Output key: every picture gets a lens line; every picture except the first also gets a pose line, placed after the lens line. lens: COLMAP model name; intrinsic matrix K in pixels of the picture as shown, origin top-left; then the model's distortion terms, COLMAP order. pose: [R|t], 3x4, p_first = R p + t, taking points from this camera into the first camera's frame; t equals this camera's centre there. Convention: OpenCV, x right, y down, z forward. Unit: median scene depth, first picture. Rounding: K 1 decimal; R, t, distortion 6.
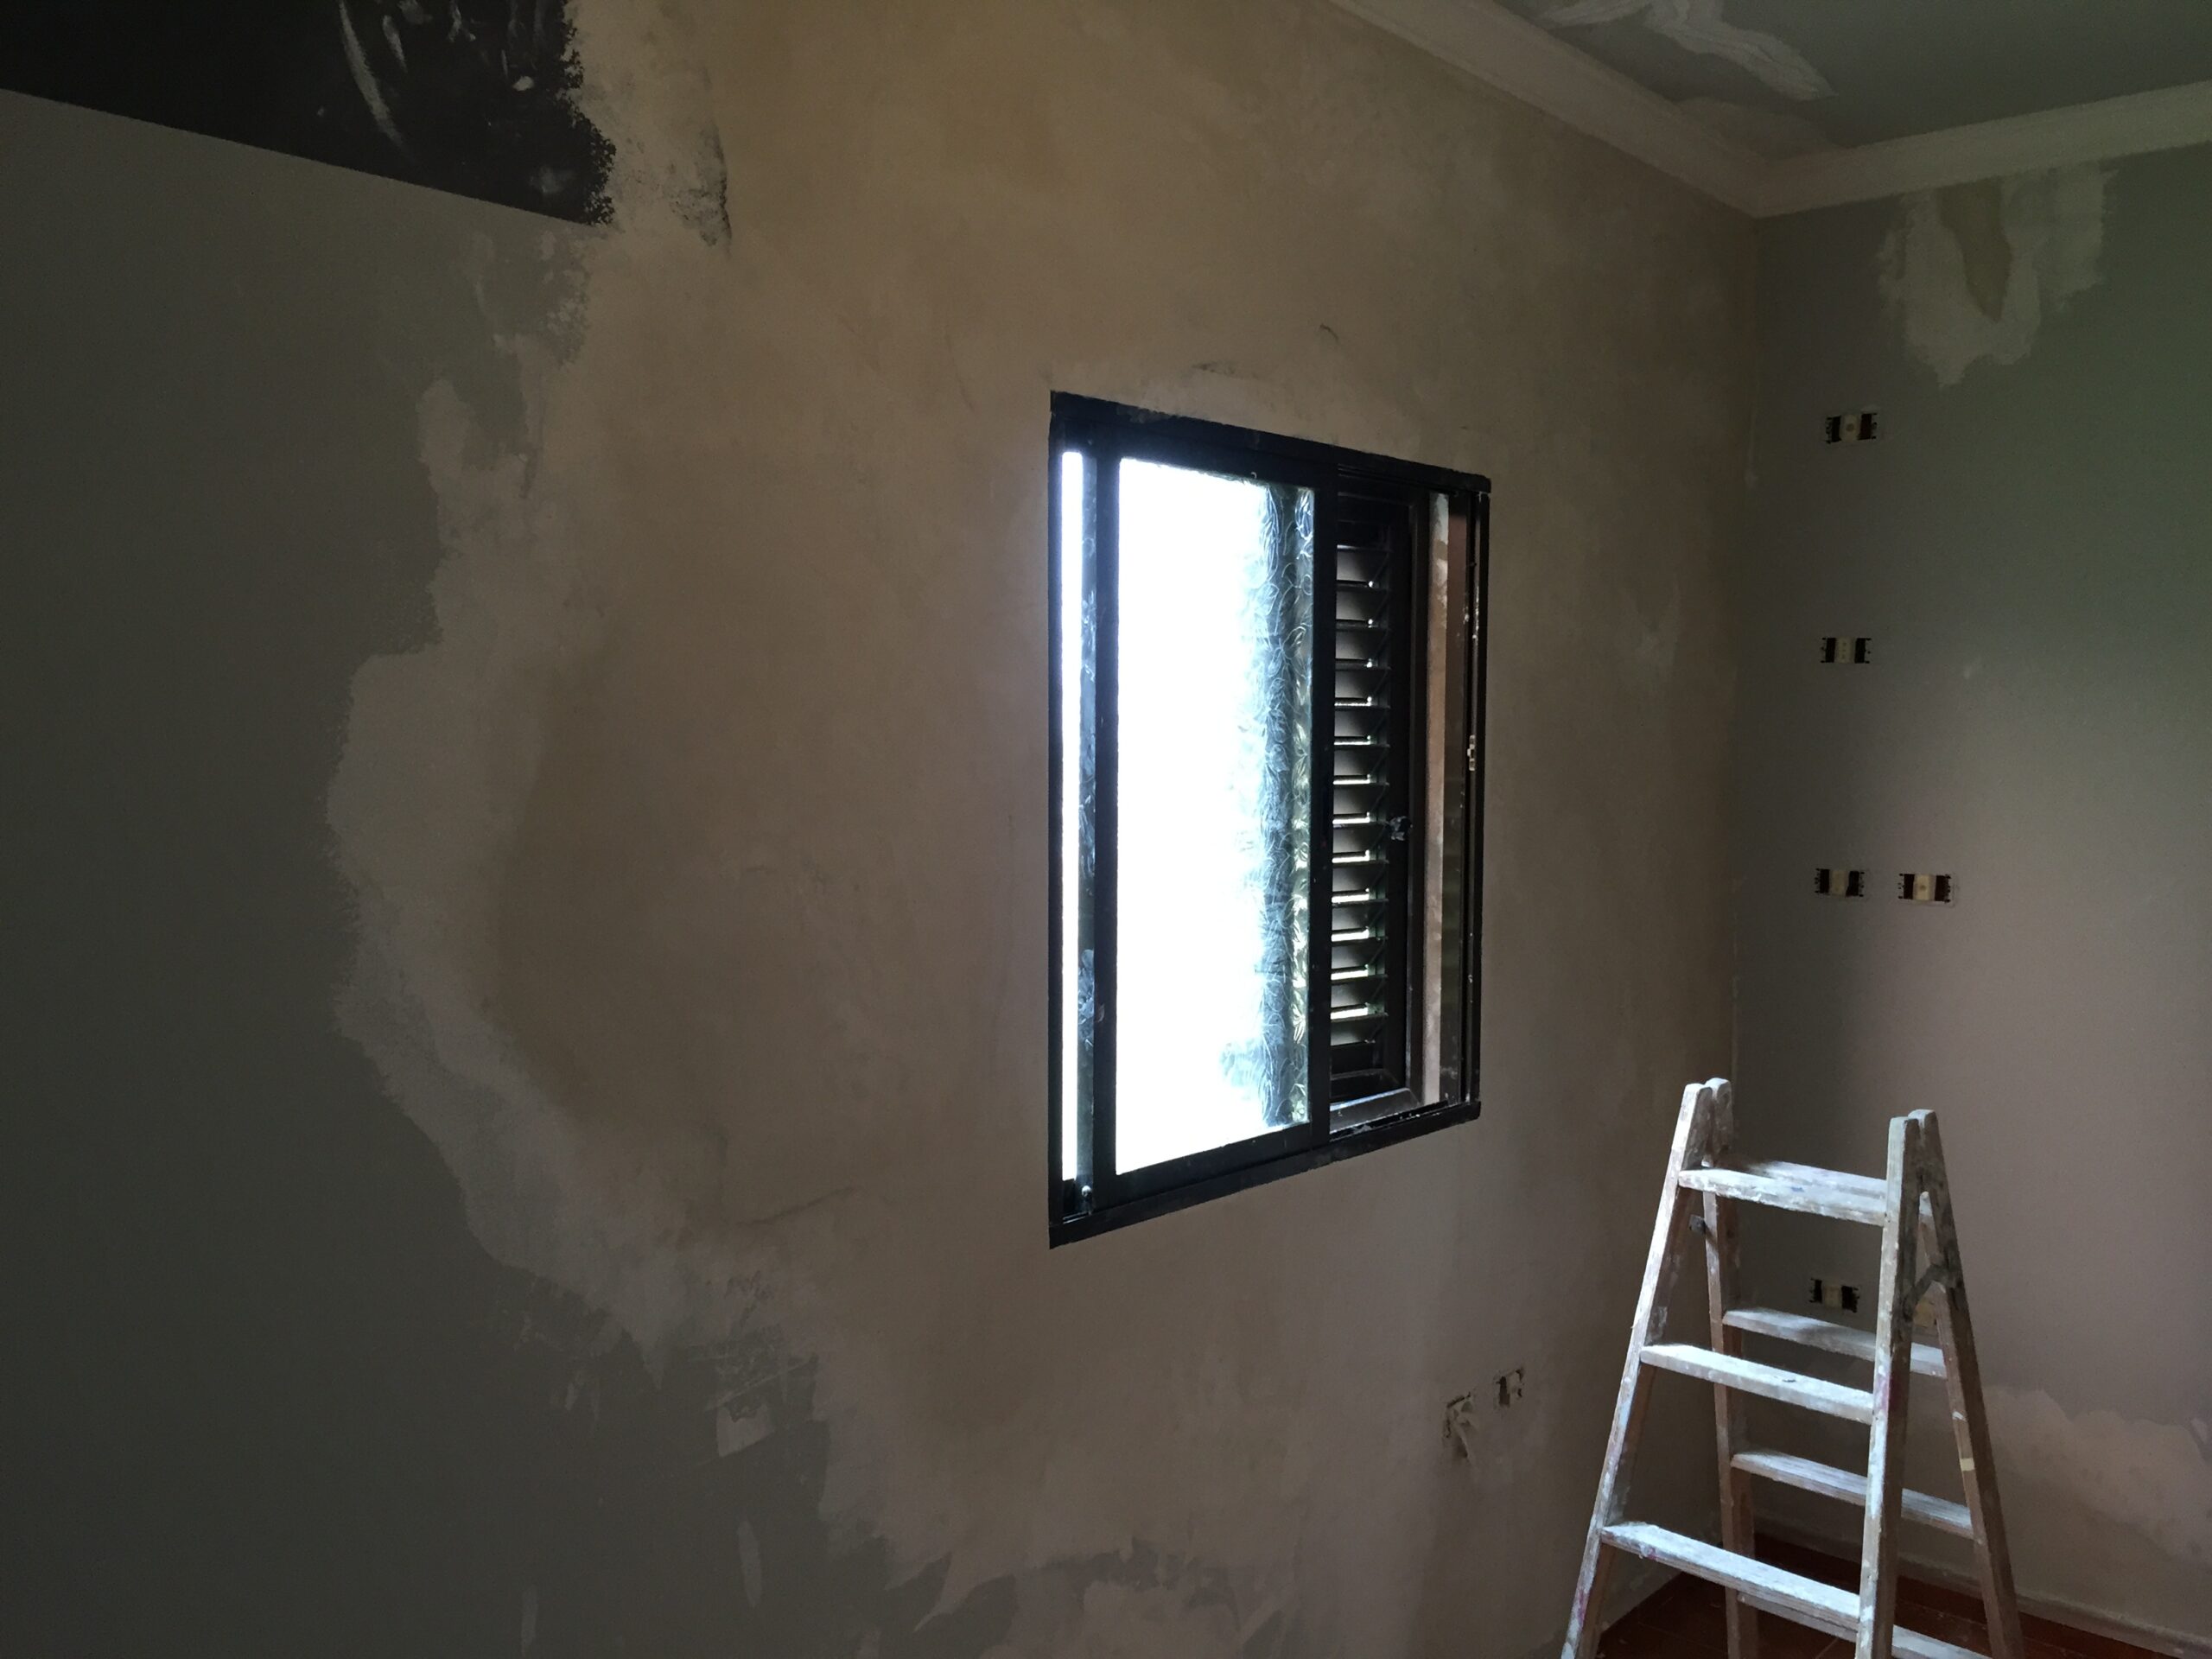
lens RADIAL K [[1896.8, 0, 1112.1], [0, 1896.8, 817.0], [0, 0, 1]] dist [0.091235, -0.129588]
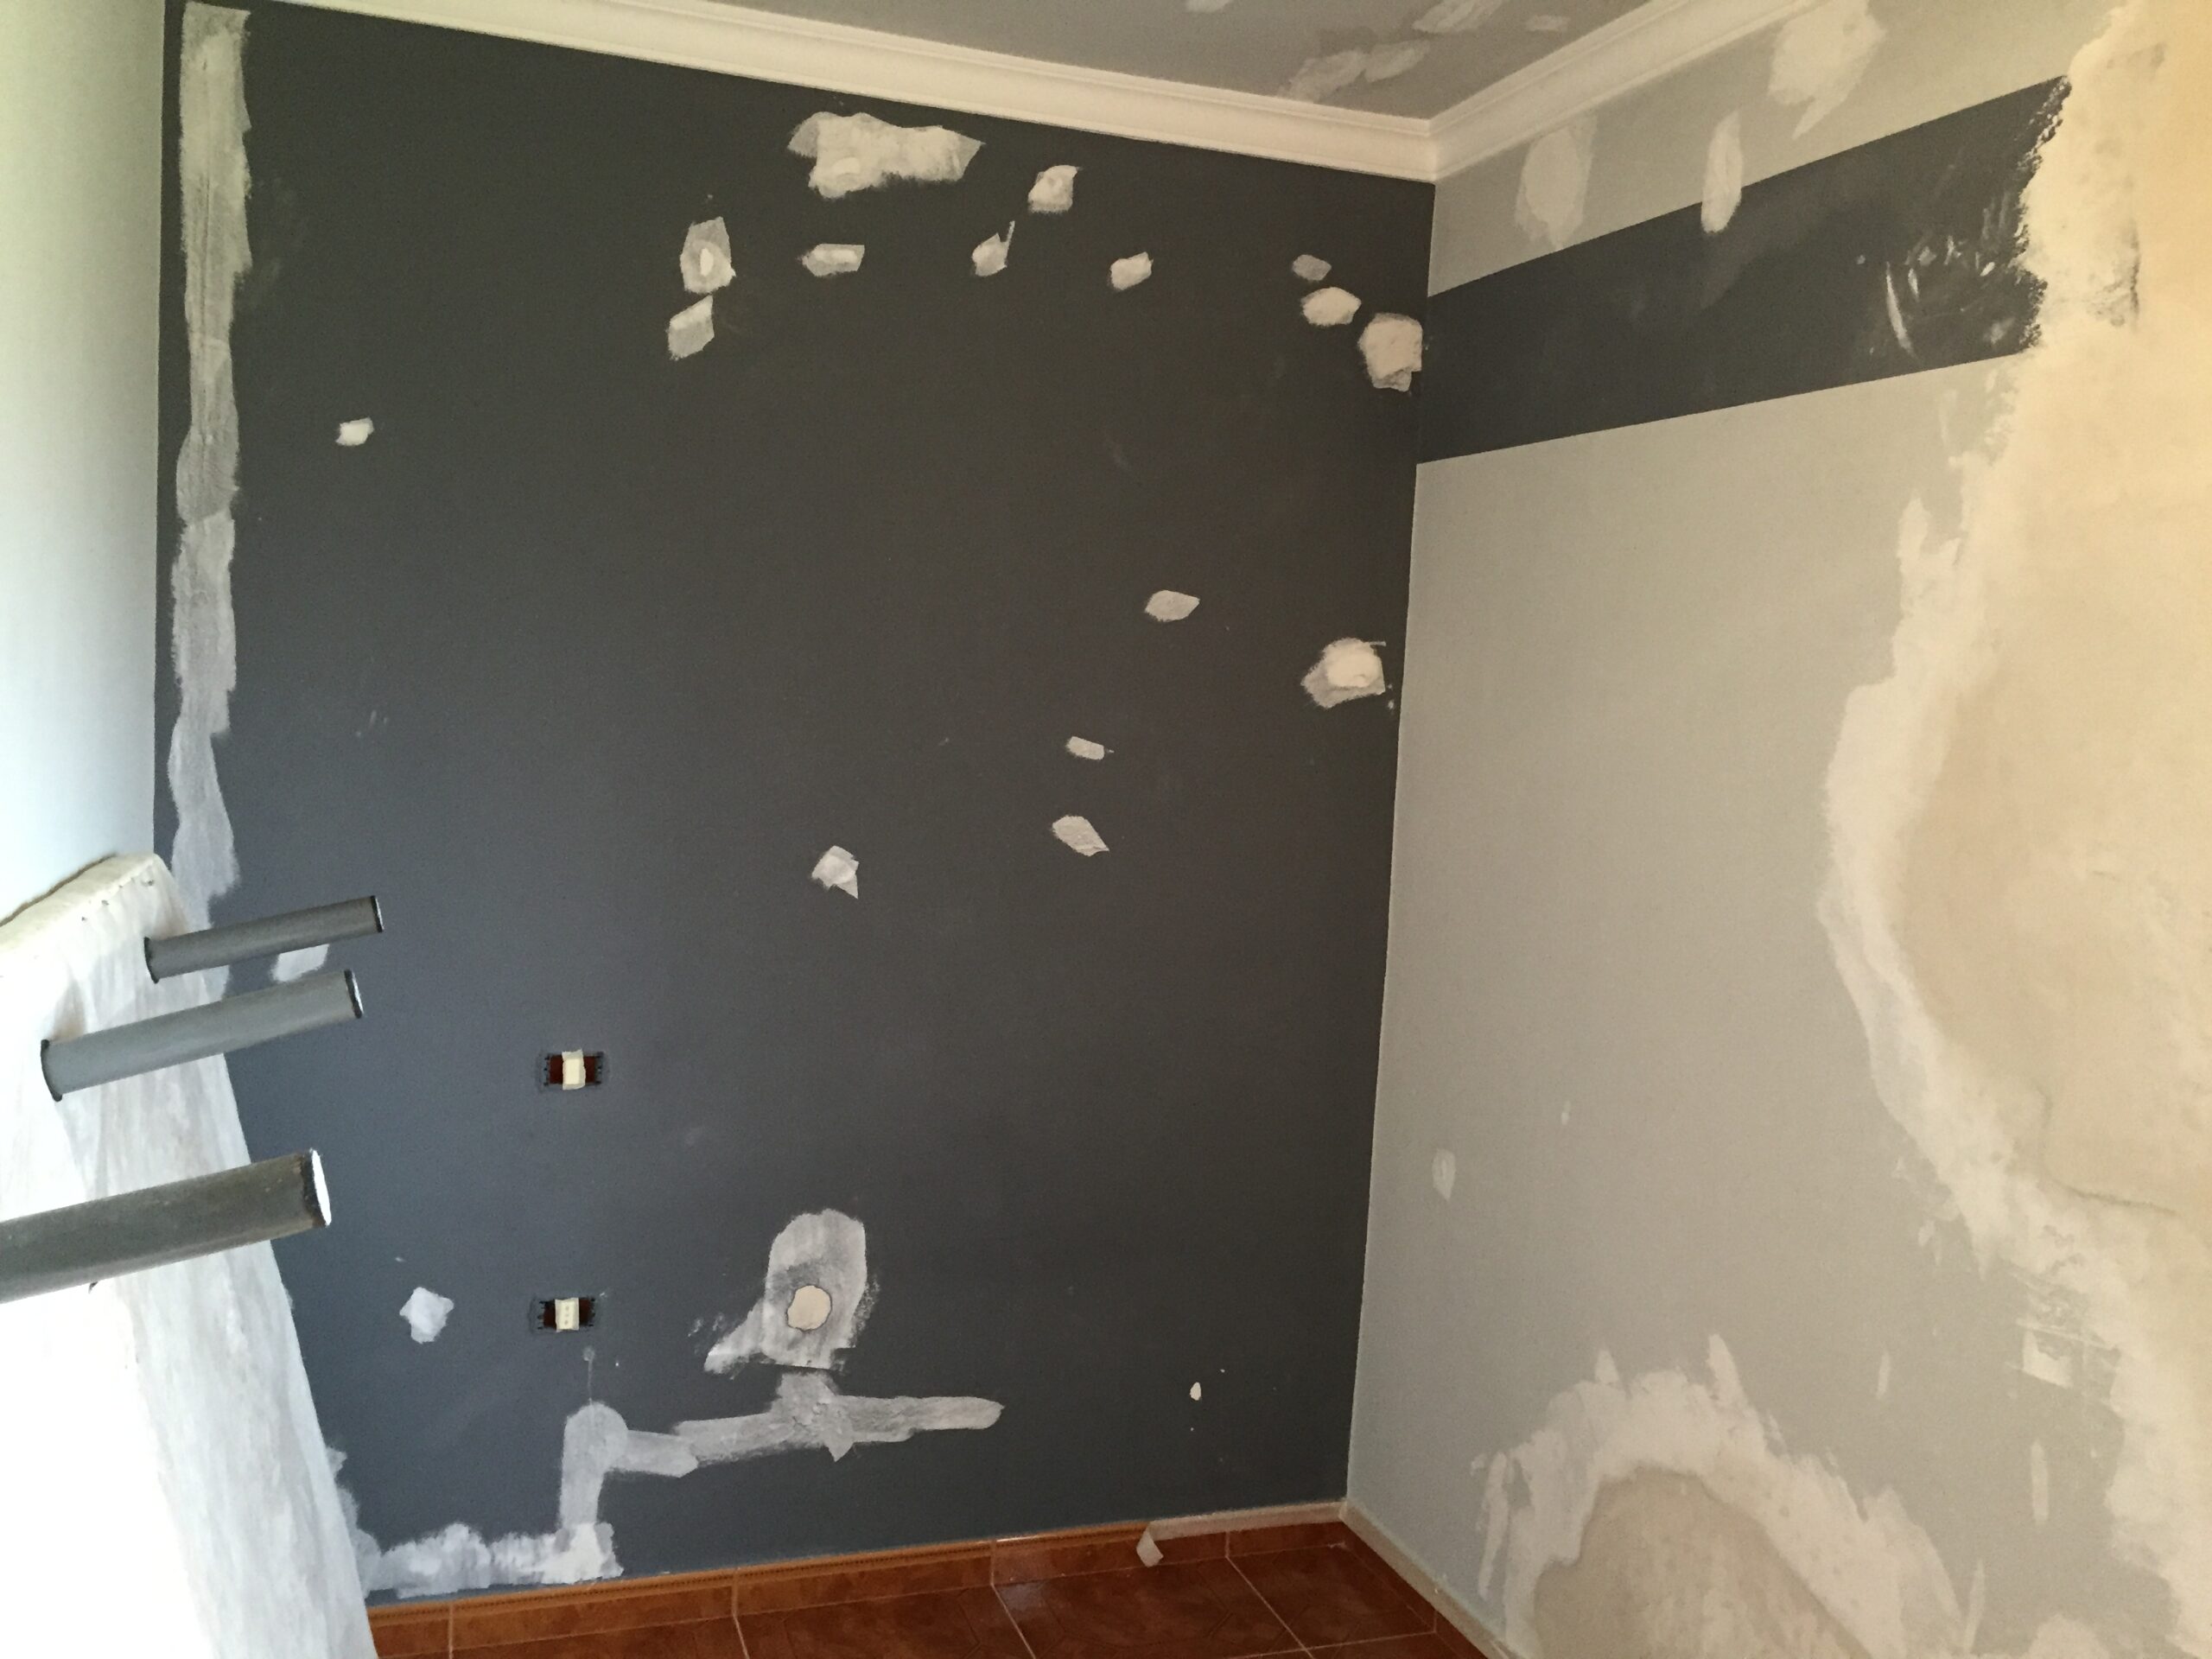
lens RADIAL K [[1896.8, 0, 1125.7], [0, 1896.8, 821.2], [0, 0, 1]] dist [0.091235, -0.129588]
pose [[-0.484201, 0.032908, -0.874338, 1.024926], [-0.099498, 0.990739, 0.092390, -0.048088], [0.869281, 0.131730, -0.476443, 0.996024]]
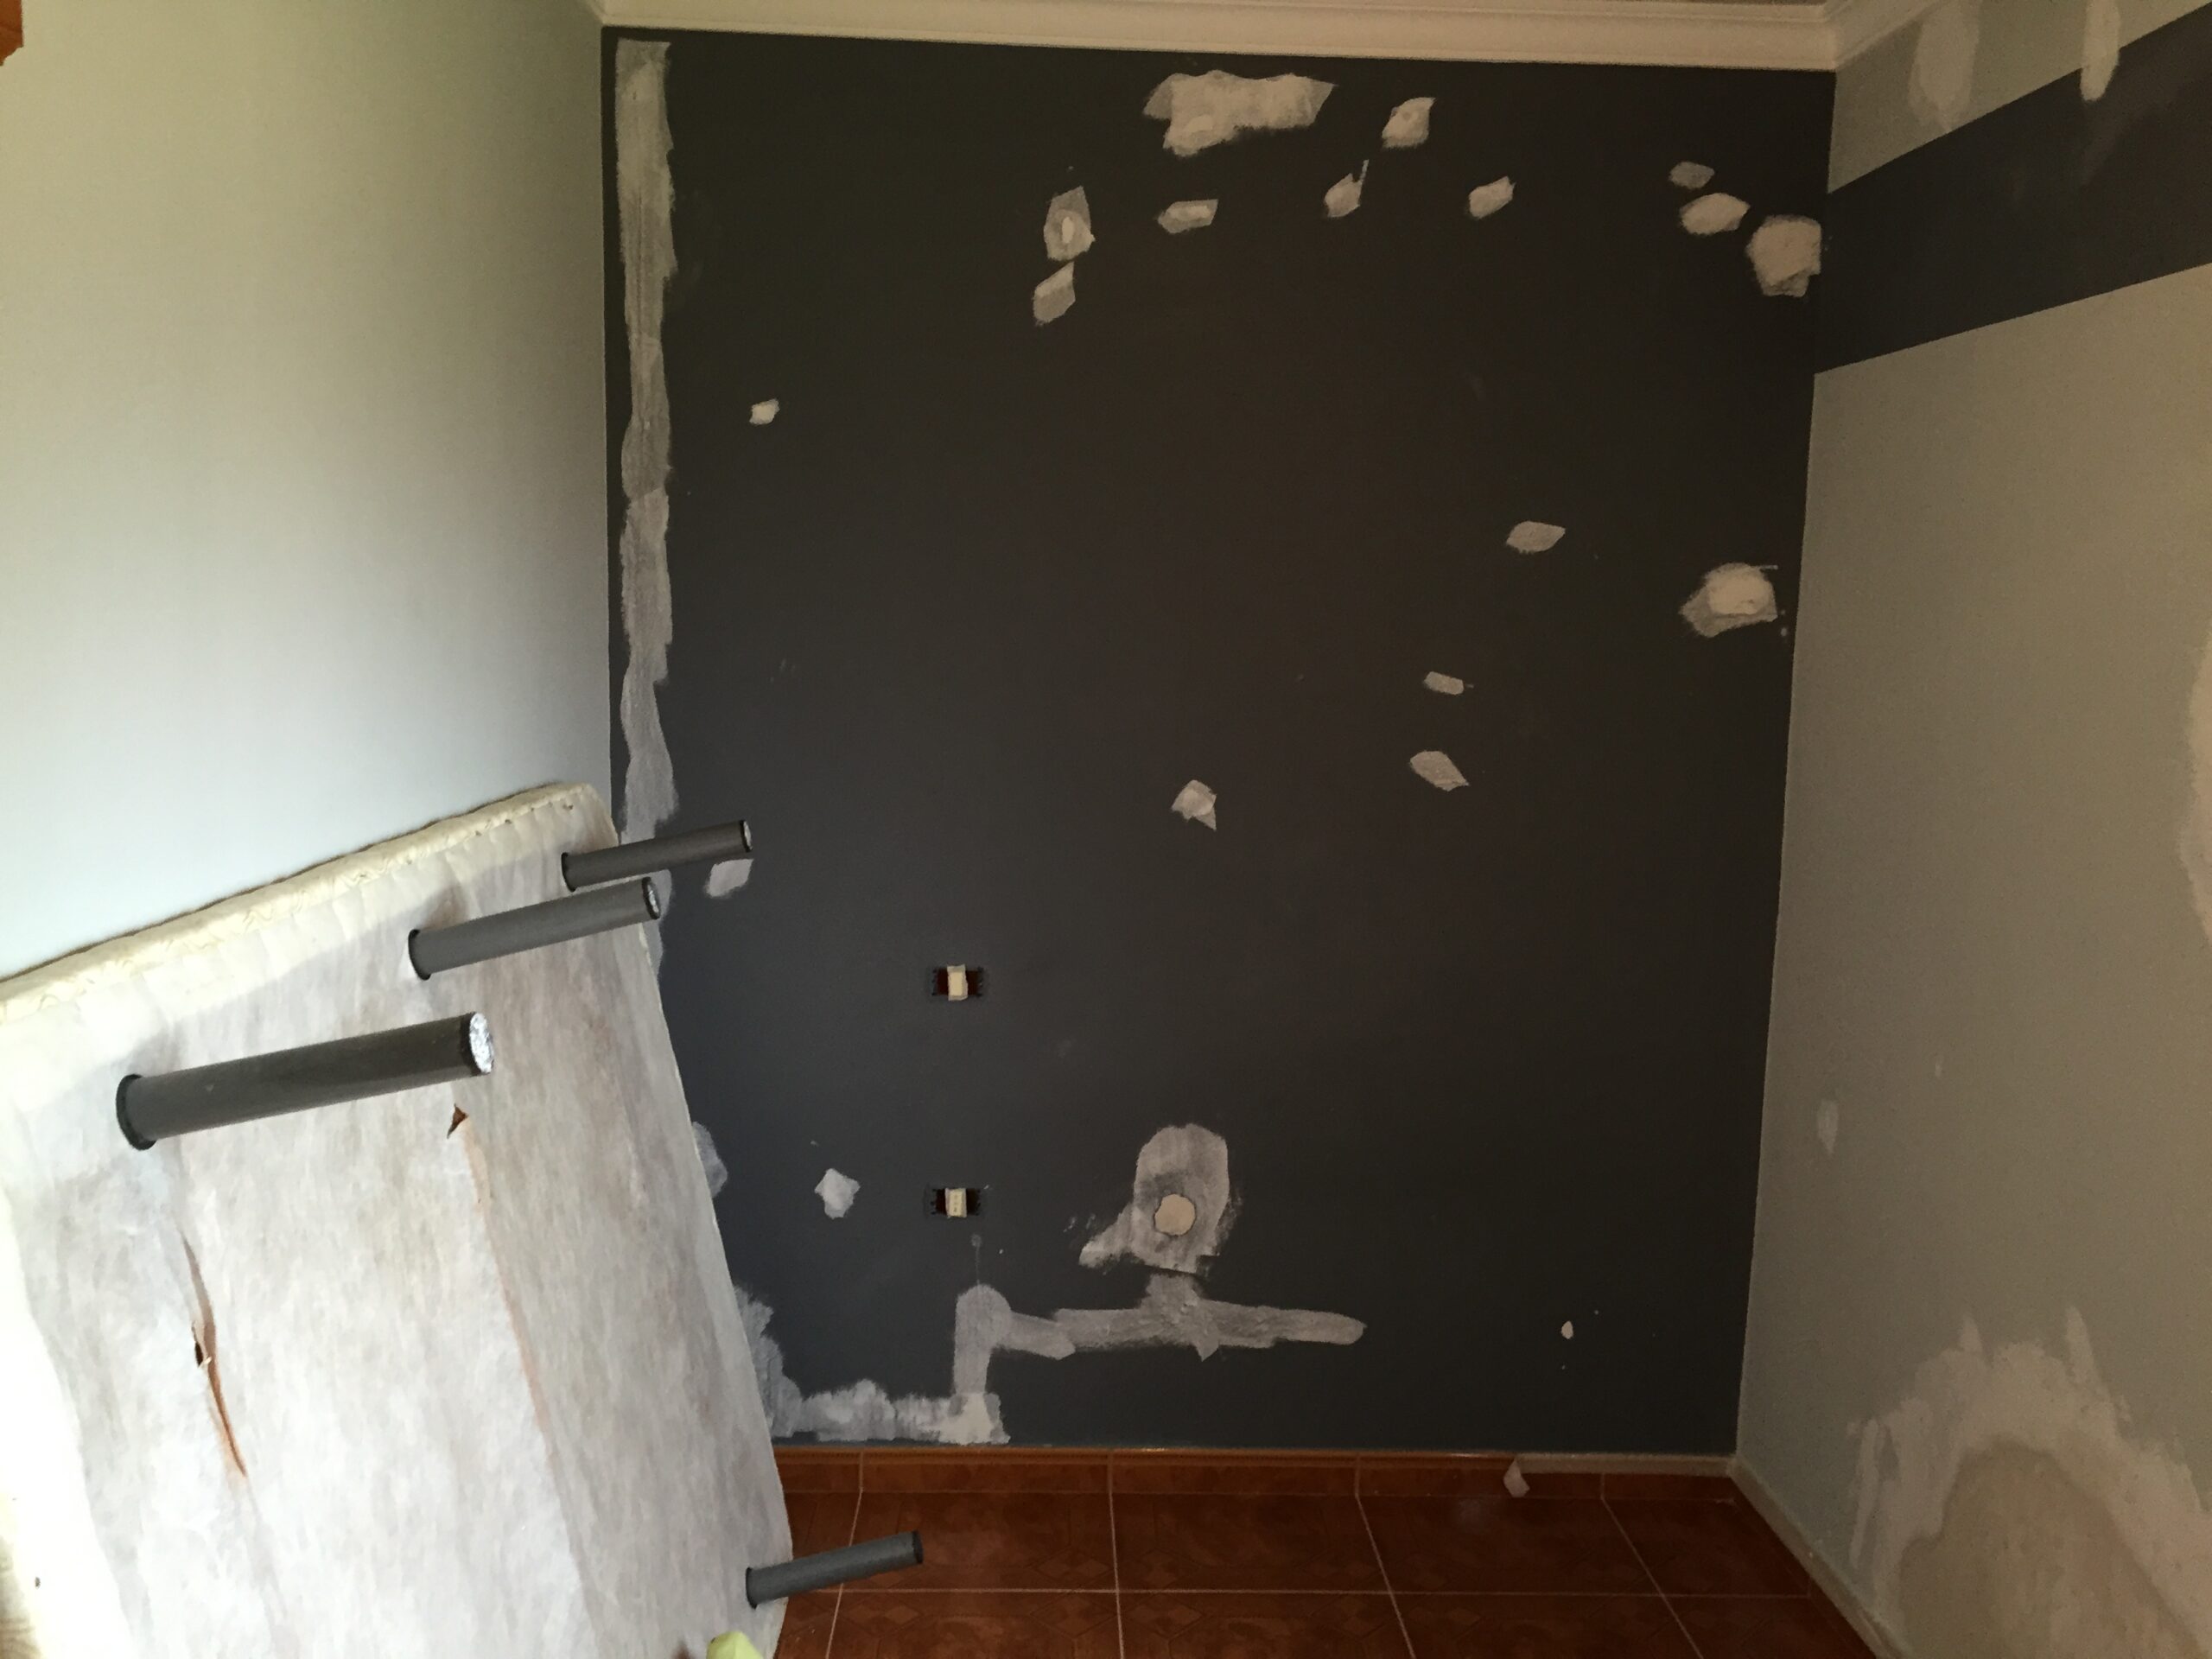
lens RADIAL K [[1896.8, 0, 1114.5], [0, 1896.8, 823.6], [0, 0, 1]] dist [0.091235, -0.129588]
pose [[-0.724833, 0.054874, -0.686736, 0.945731], [-0.065199, 0.986885, 0.147673, -0.061180], [0.685833, 0.151812, -0.711749, 1.186042]]
